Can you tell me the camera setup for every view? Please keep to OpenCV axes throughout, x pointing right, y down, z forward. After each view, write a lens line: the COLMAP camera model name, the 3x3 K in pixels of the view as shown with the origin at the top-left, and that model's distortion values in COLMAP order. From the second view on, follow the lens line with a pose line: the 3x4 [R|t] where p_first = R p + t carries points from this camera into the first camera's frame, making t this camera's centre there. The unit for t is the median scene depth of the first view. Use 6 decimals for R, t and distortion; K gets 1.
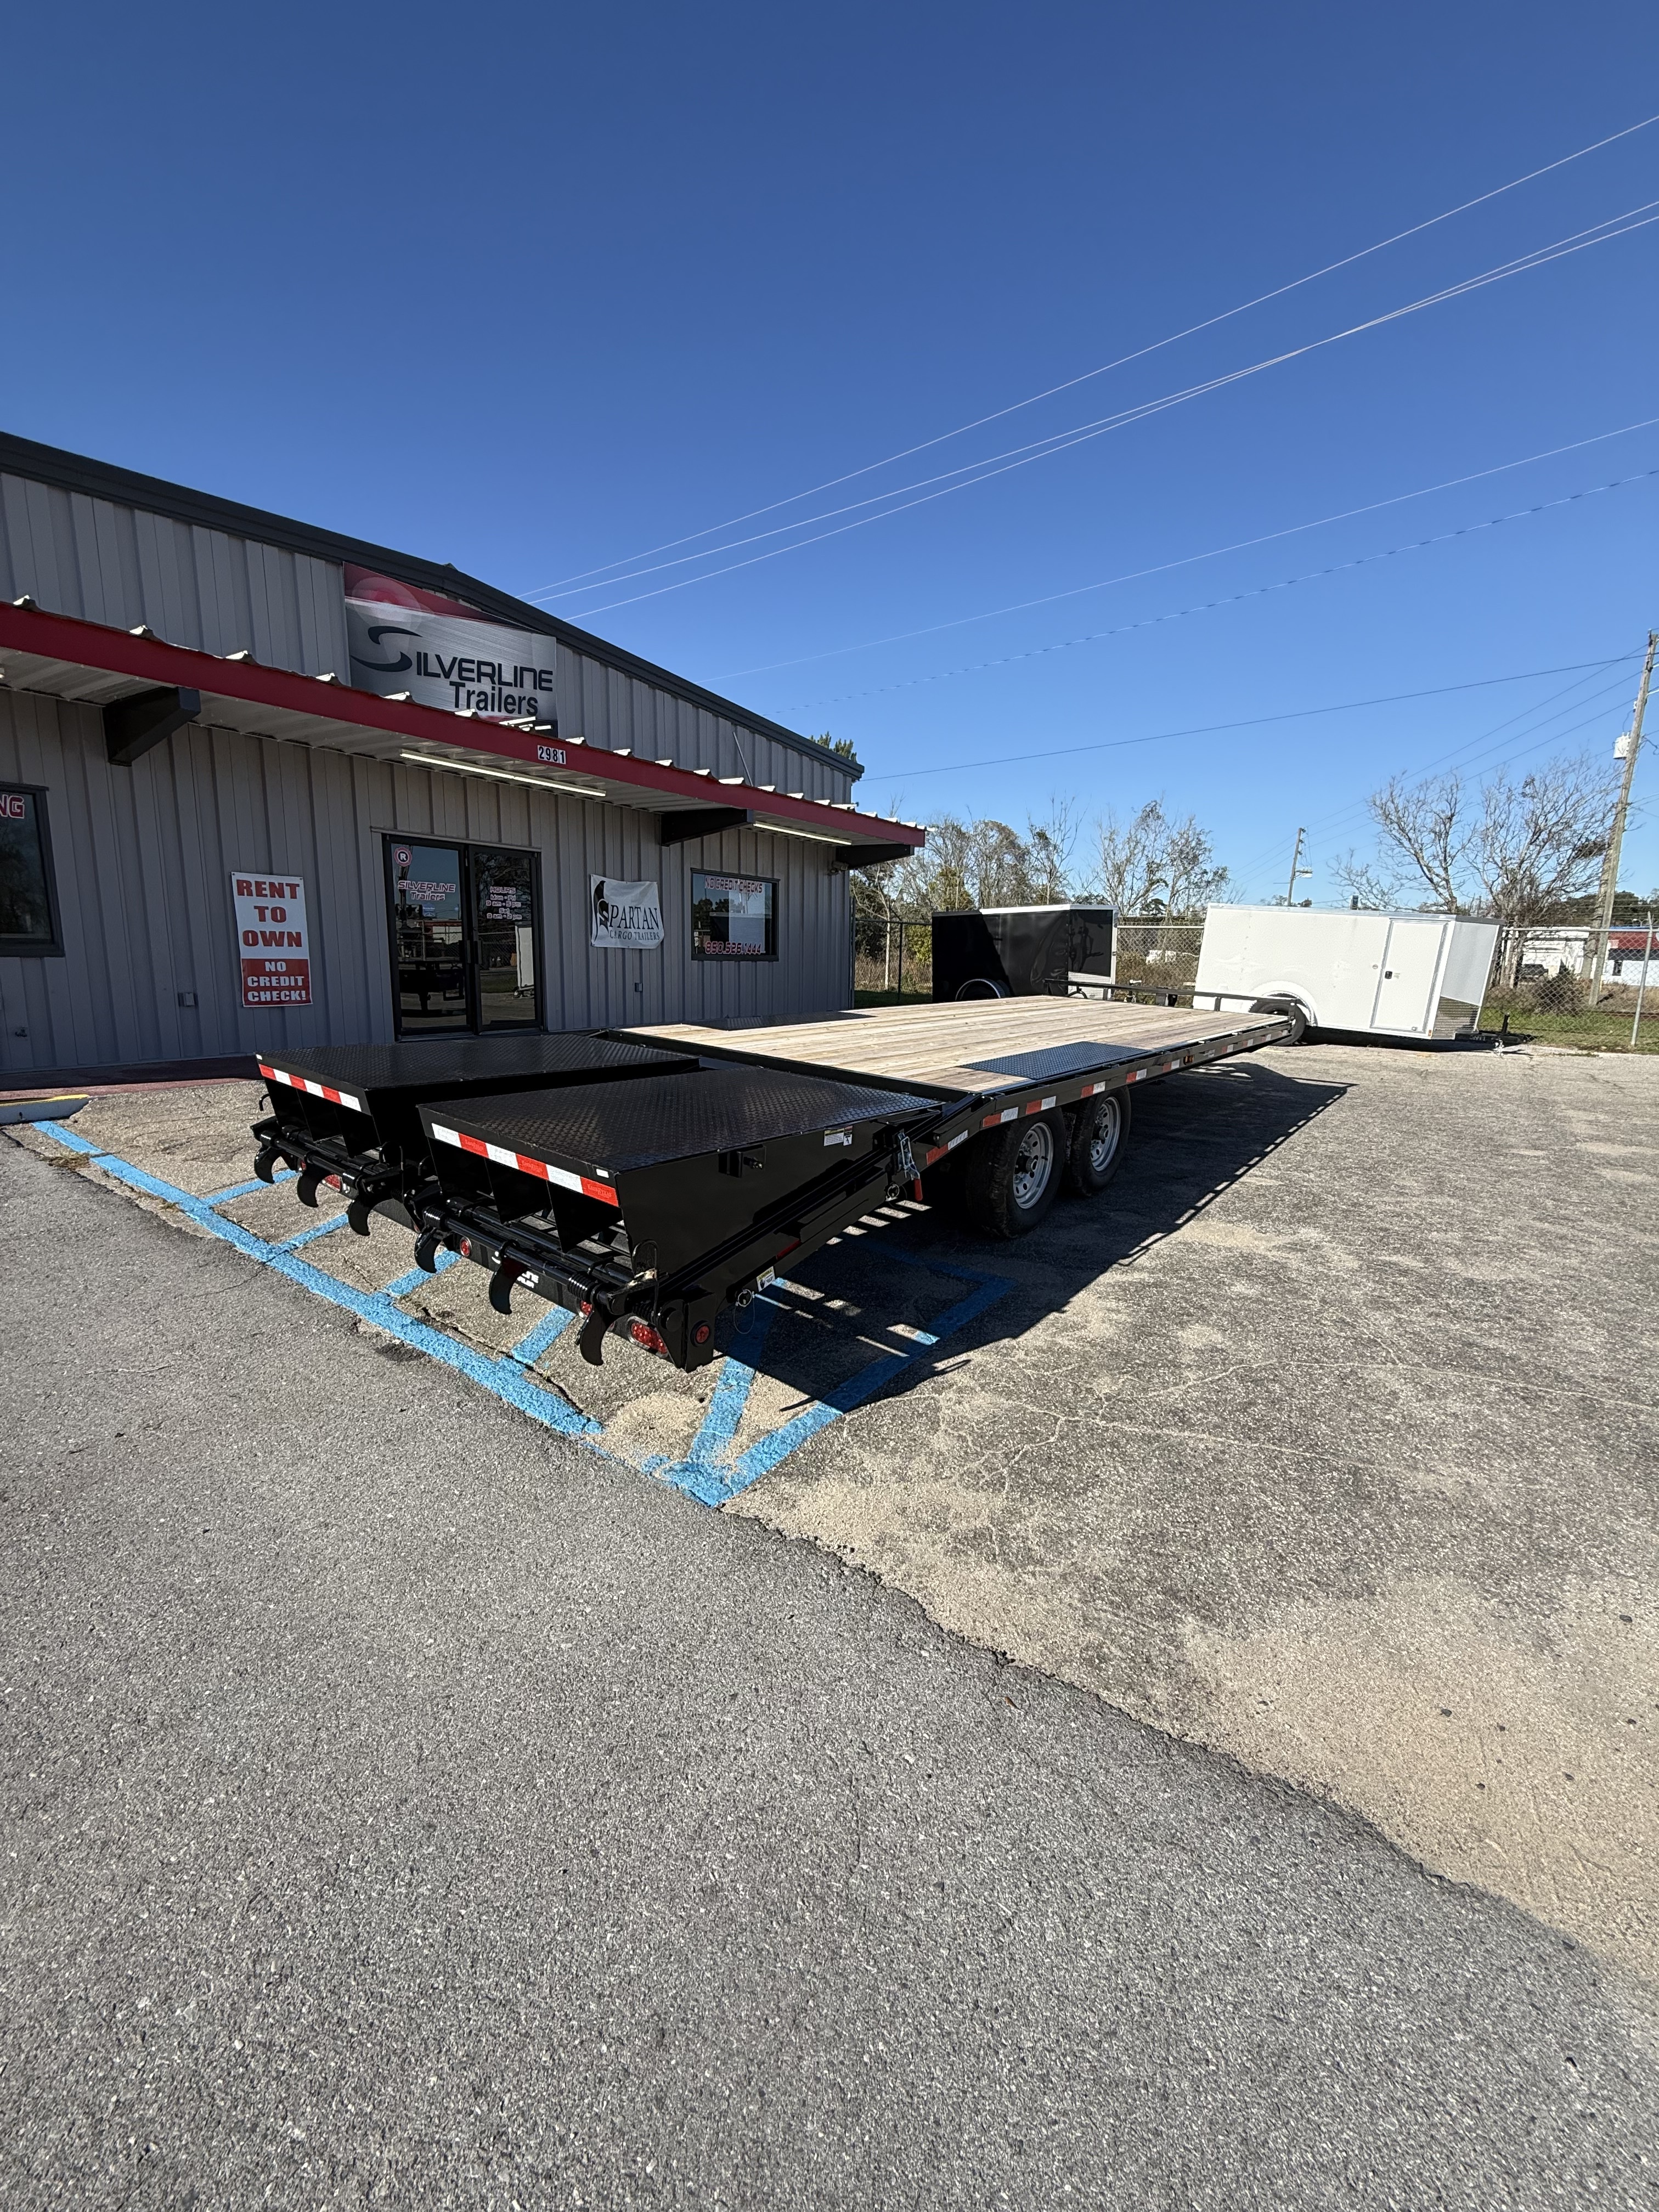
lens RADIAL K [[880.4, 0, 817.9], [0, 880.4, 1113.4], [0, 0, 1]] dist [-0.000136, -0.000791]
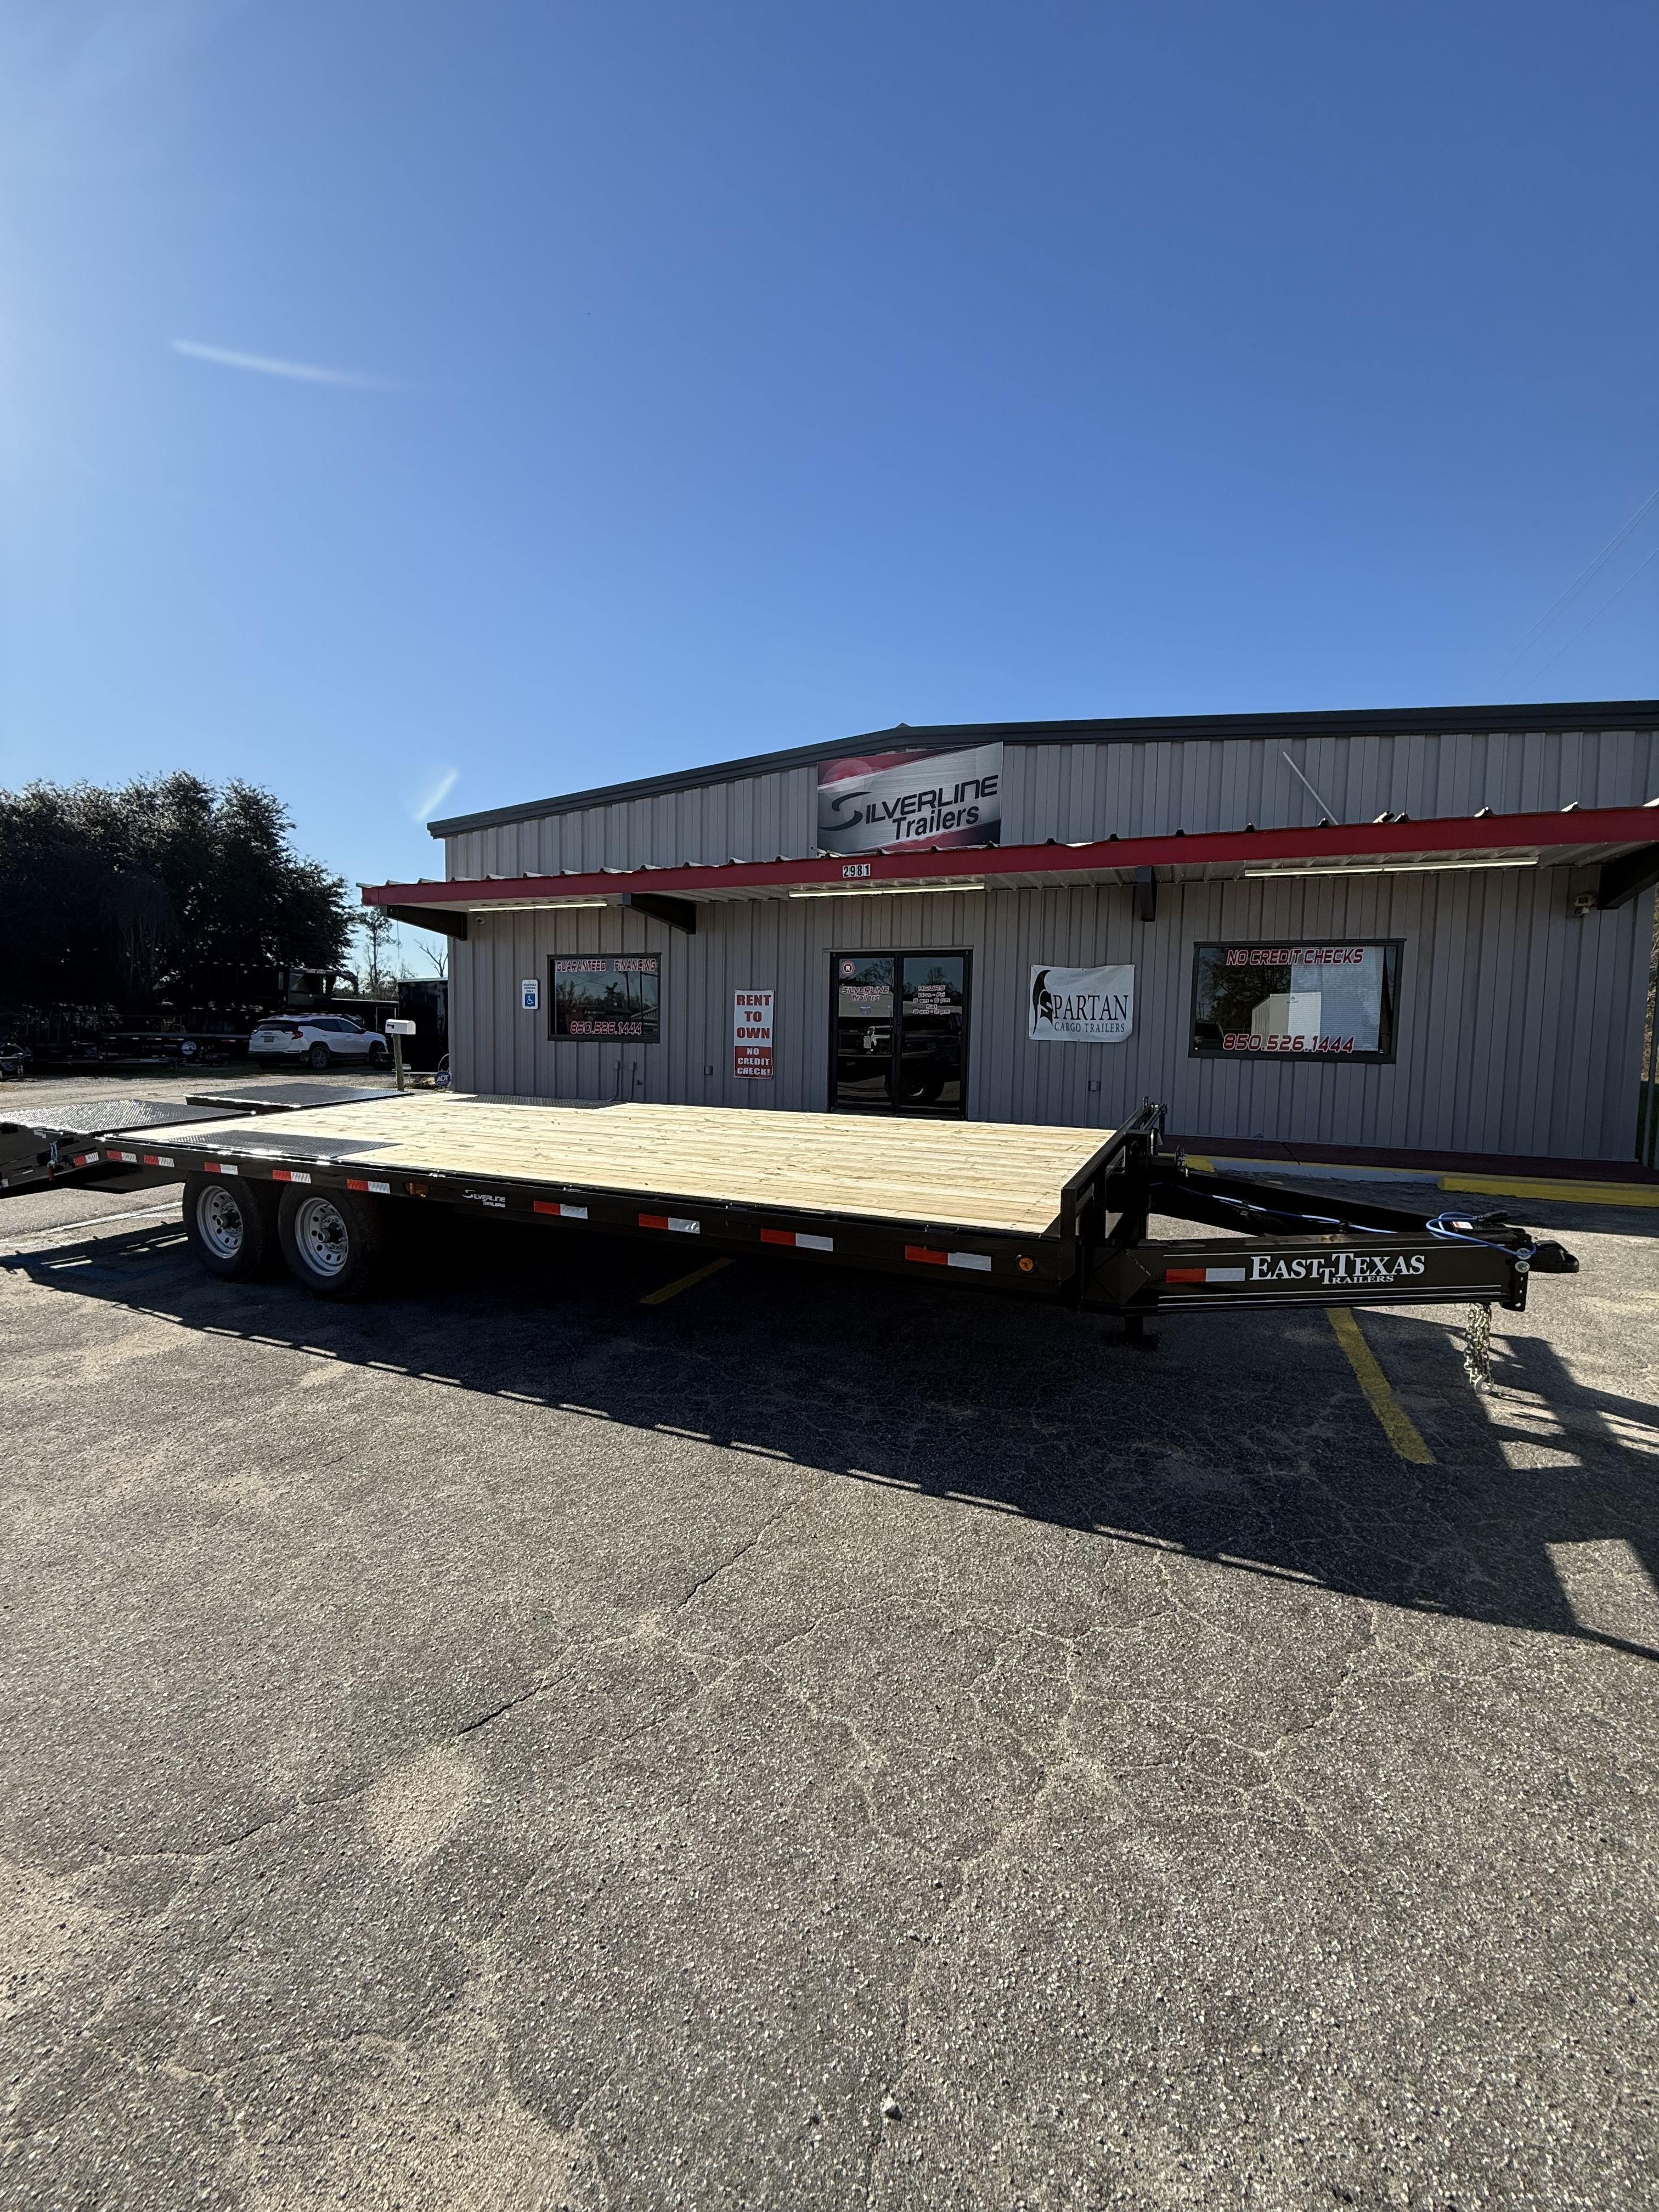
lens RADIAL K [[880.4, 0, 842.5], [0, 880.4, 1100.1], [0, 0, 1]] dist [-0.000136, -0.000791]
pose [[0.225744, 0.066045, -0.971945, 0.727752], [-0.188891, 0.981732, 0.022838, -0.129024], [0.955699, 0.178436, 0.234096, 0.703592]]
